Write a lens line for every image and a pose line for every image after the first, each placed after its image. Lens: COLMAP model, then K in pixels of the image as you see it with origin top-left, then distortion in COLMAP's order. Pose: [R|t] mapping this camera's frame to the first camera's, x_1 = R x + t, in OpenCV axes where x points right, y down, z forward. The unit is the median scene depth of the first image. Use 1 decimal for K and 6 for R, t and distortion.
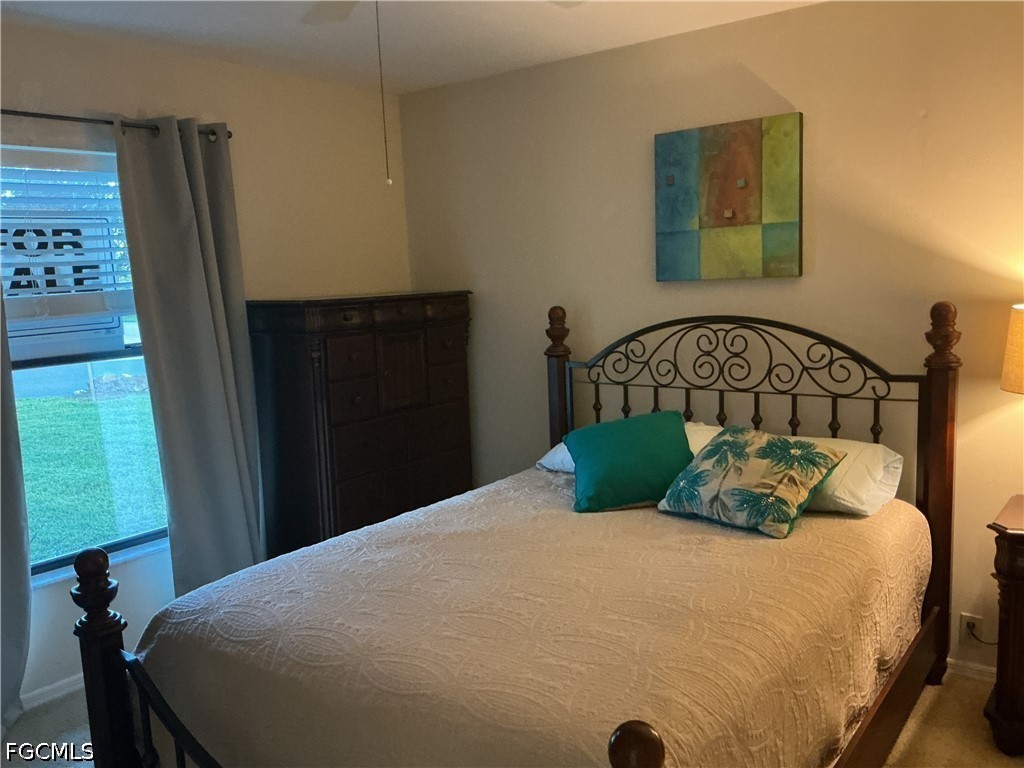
lens RADIAL K [[843.6, 0, 514.2], [0, 843.6, 381.0], [0, 0, 1]] dist [0.135231, -0.278124]
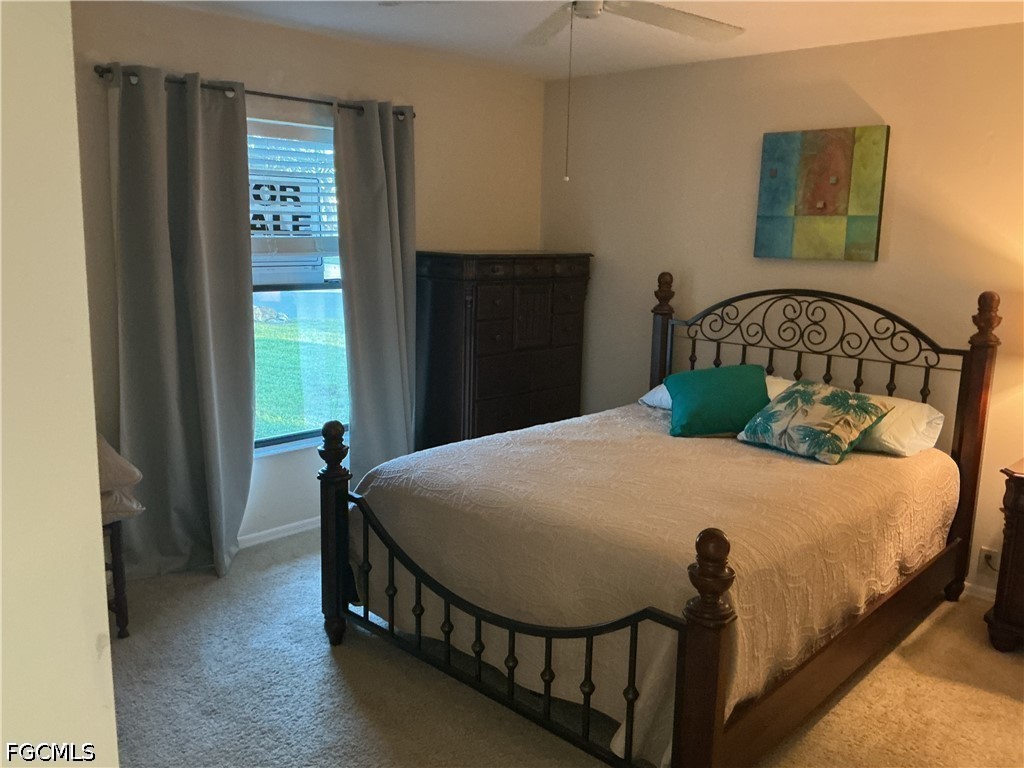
lens RADIAL K [[843.6, 0, 514.2], [0, 843.6, 381.0], [0, 0, 1]] dist [0.135231, -0.278124]
pose [[0.992023, 0.082715, -0.095128, -0.043061], [-0.077776, 0.995480, 0.054508, 0.019349], [0.099207, -0.046675, 0.993972, -0.265774]]
